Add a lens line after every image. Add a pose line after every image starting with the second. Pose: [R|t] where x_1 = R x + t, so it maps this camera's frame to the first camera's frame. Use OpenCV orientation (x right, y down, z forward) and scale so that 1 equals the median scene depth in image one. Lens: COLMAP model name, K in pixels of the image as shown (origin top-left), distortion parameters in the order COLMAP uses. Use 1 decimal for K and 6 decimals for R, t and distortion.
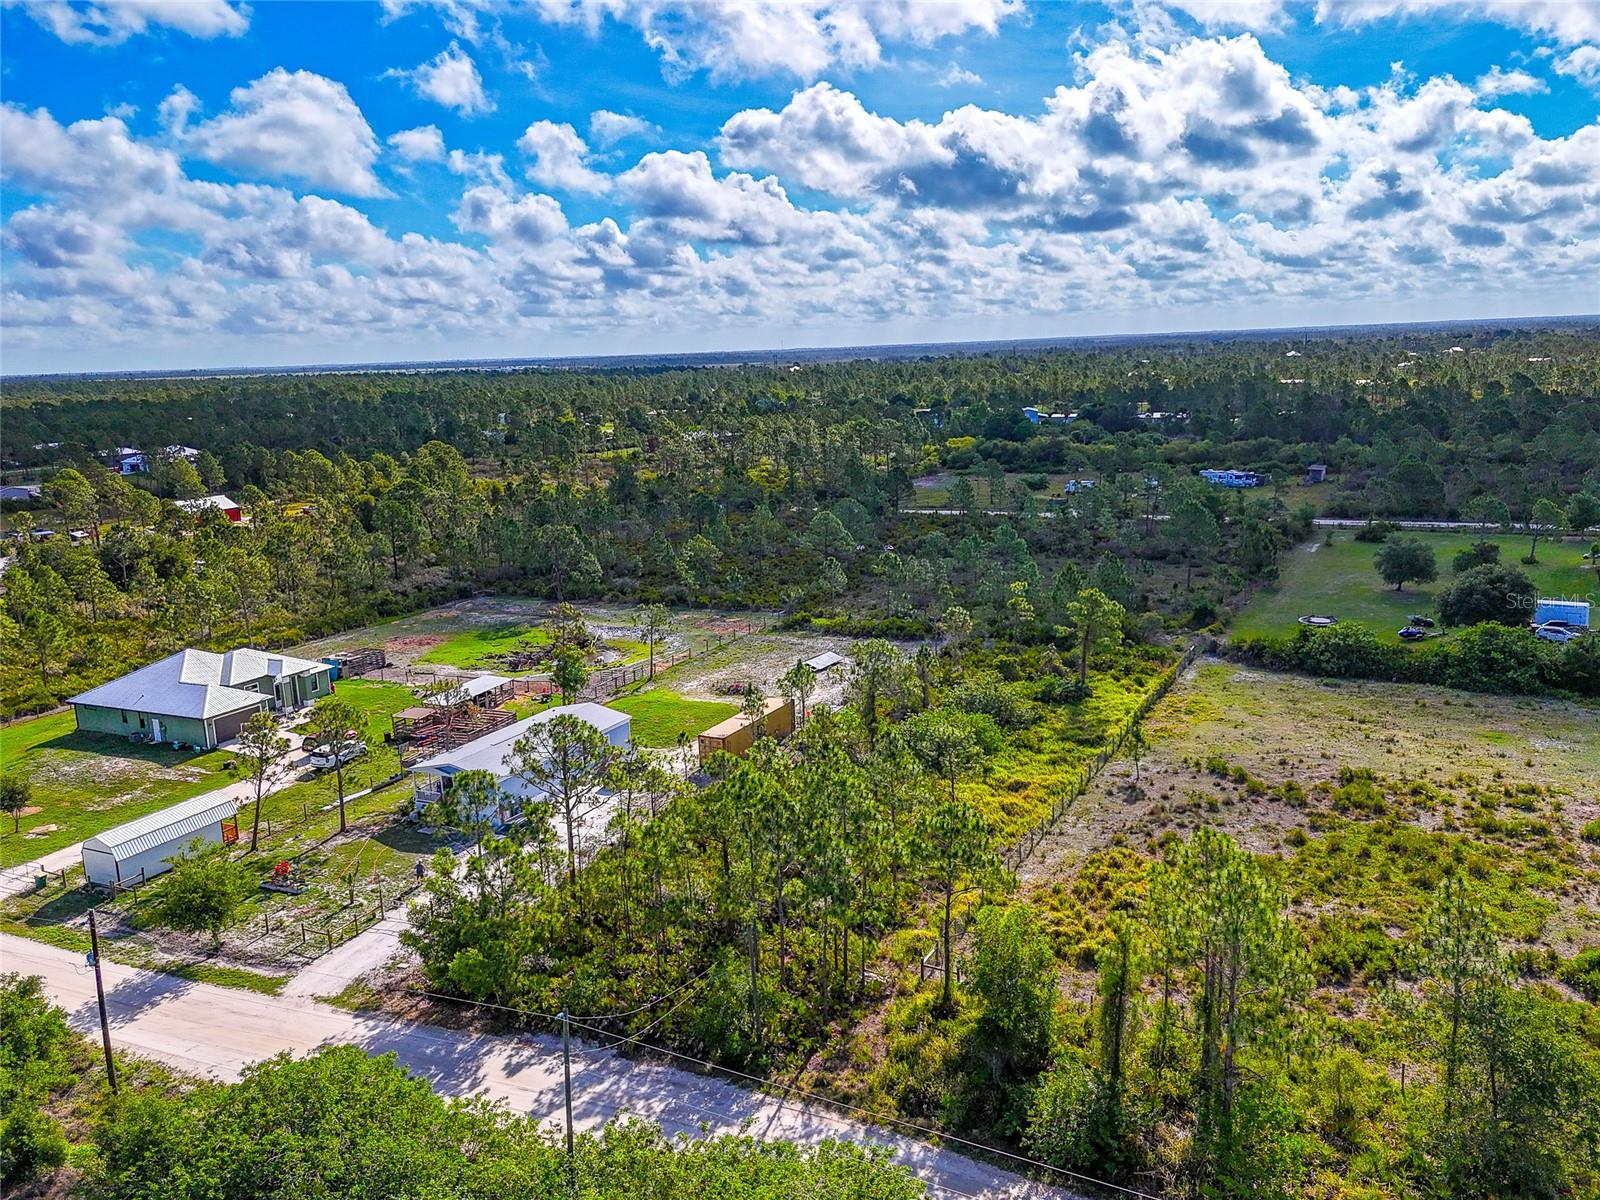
lens RADIAL K [[1262.9, 0, 837.7], [0, 1262.9, 593.8], [0, 0, 1]] dist [0.066674, -0.054885]
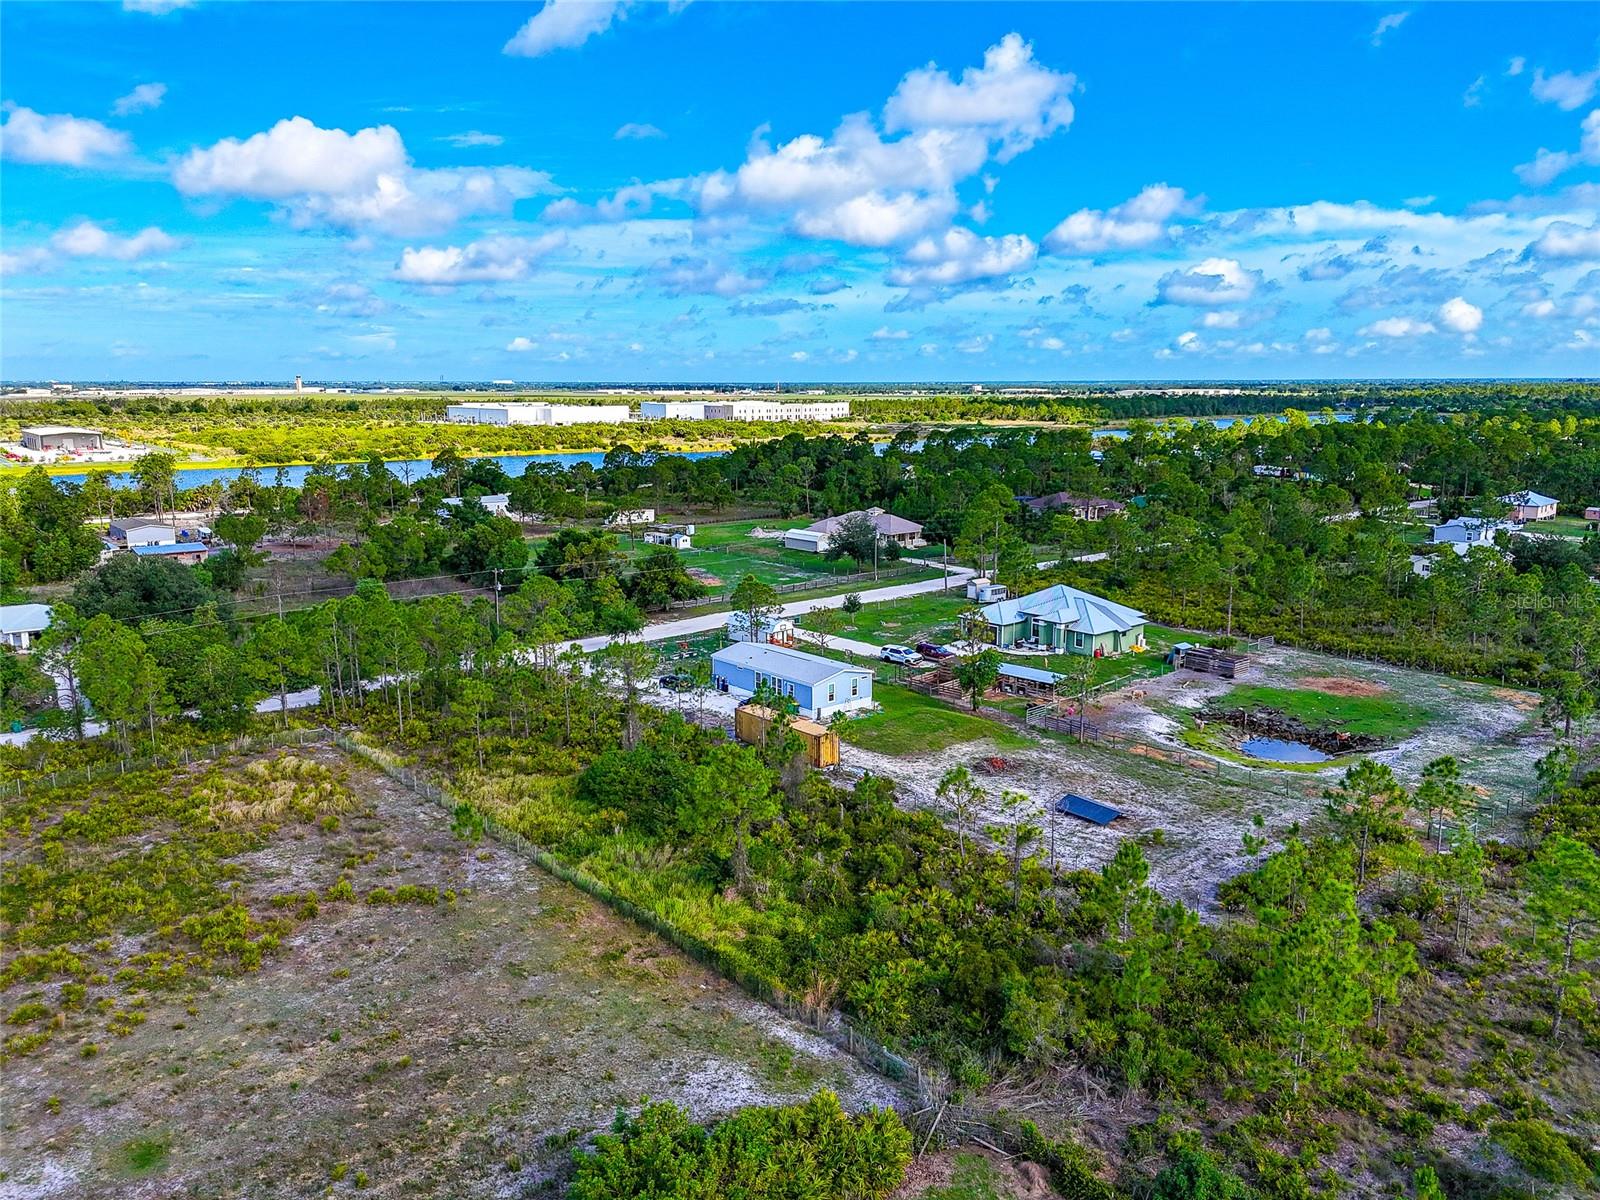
lens RADIAL K [[1177.7, 0, 801.6], [0, 1177.7, 583.2], [0, 0, 1]] dist [0.079681, -0.073051]
pose [[-0.379455, 0.193804, -0.904684, 0.895102], [-0.157298, 0.950066, 0.269502, -0.316037], [0.911741, 0.244569, -0.330023, 1.484533]]
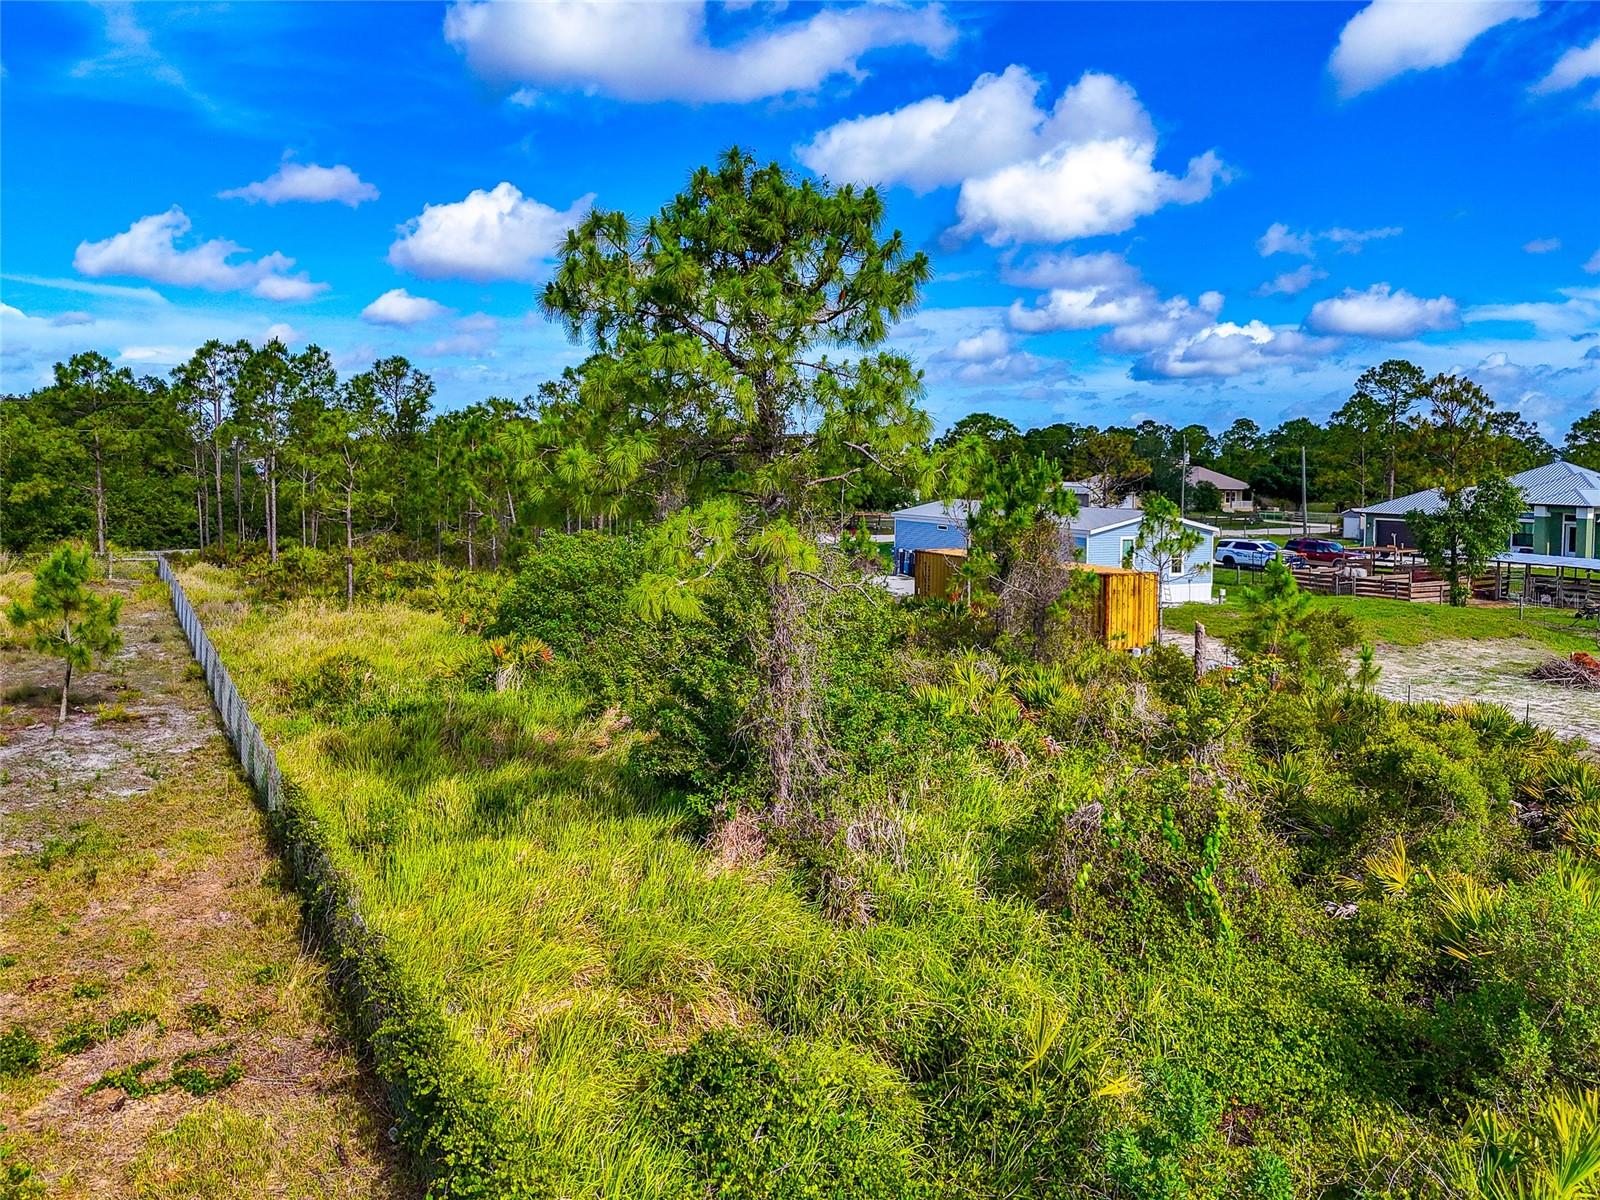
lens RADIAL K [[1213.7, 0, 794.6], [0, 1213.7, 552.3], [0, 0, 1]] dist [0.037767, -0.005432]
pose [[-0.573925, 0.088592, -0.814102, 0.391639], [-0.147225, 0.966771, 0.208996, 0.011459], [0.805565, 0.239804, -0.541811, 1.332004]]
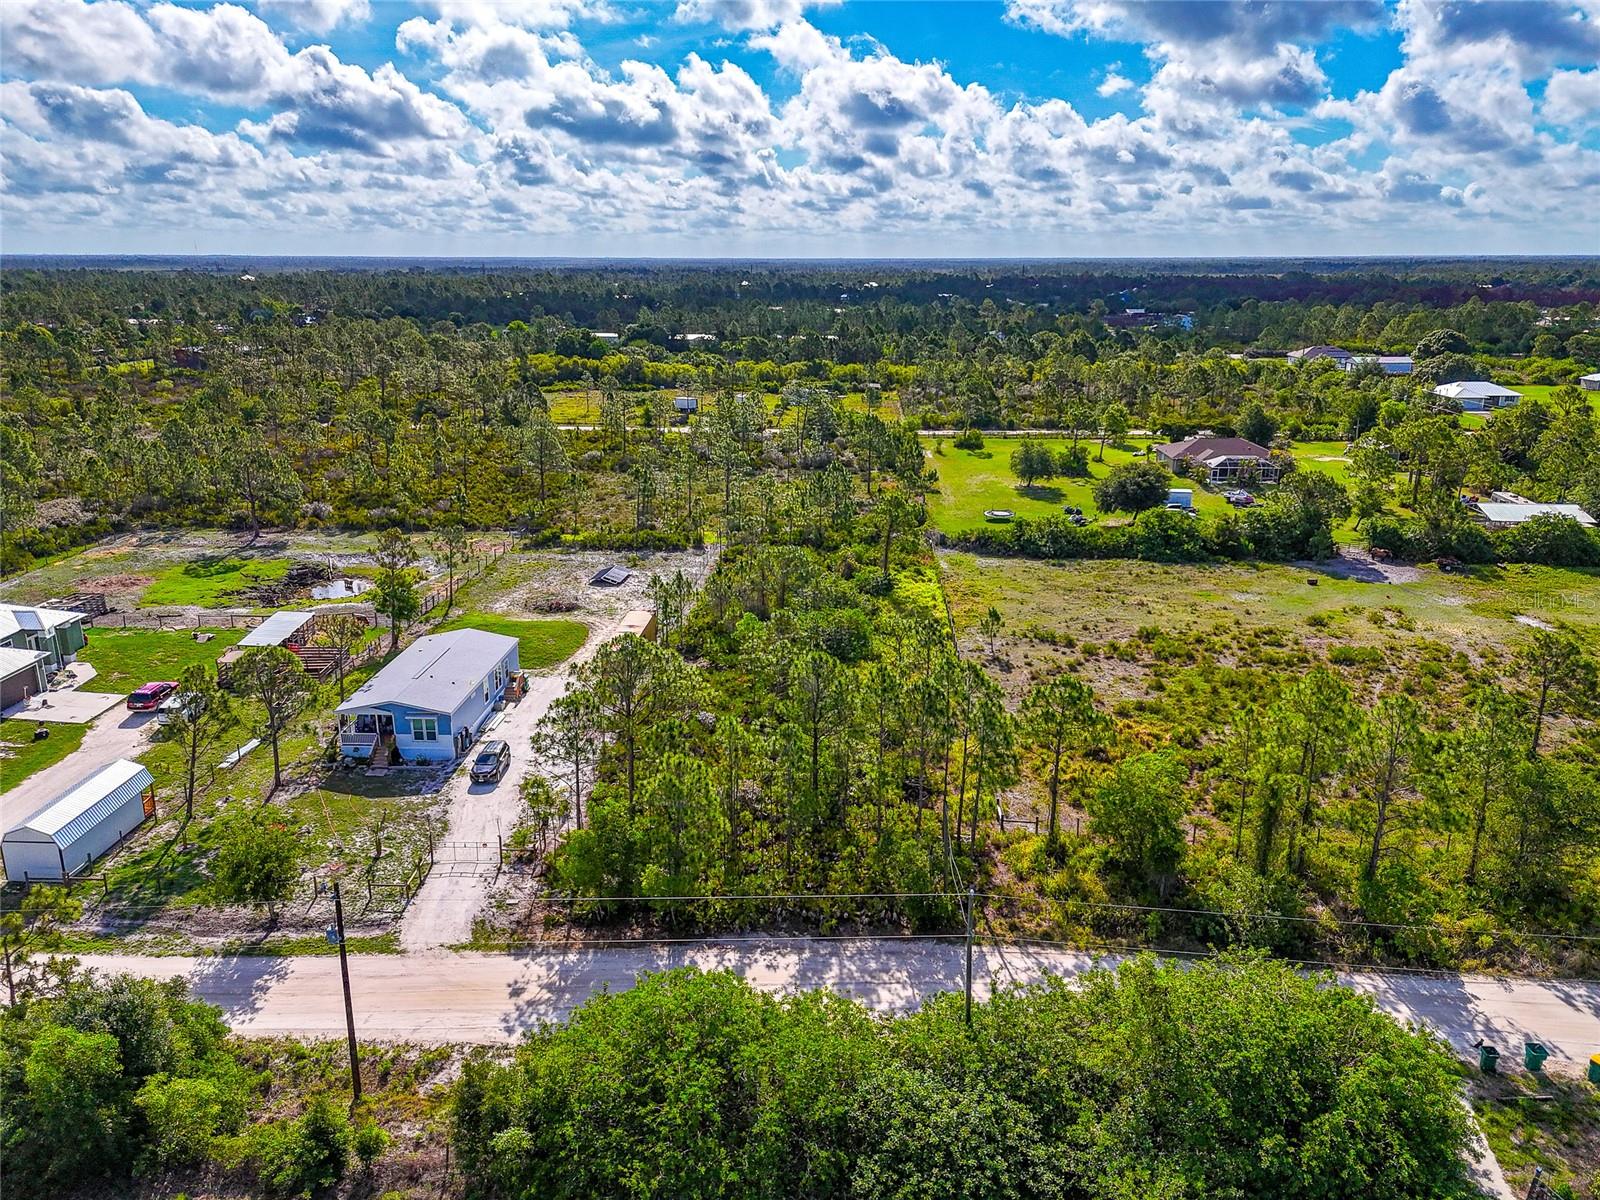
lens RADIAL K [[1180.4, 0, 800.0], [0, 1180.4, 600.0], [0, 0, 1]] dist [0.071275, -0.058667]
pose [[0.918069, -0.073817, 0.389488, -0.357784], [0.042696, 0.995207, 0.087974, -0.006199], [-0.394115, -0.064136, 0.916821, 0.071998]]
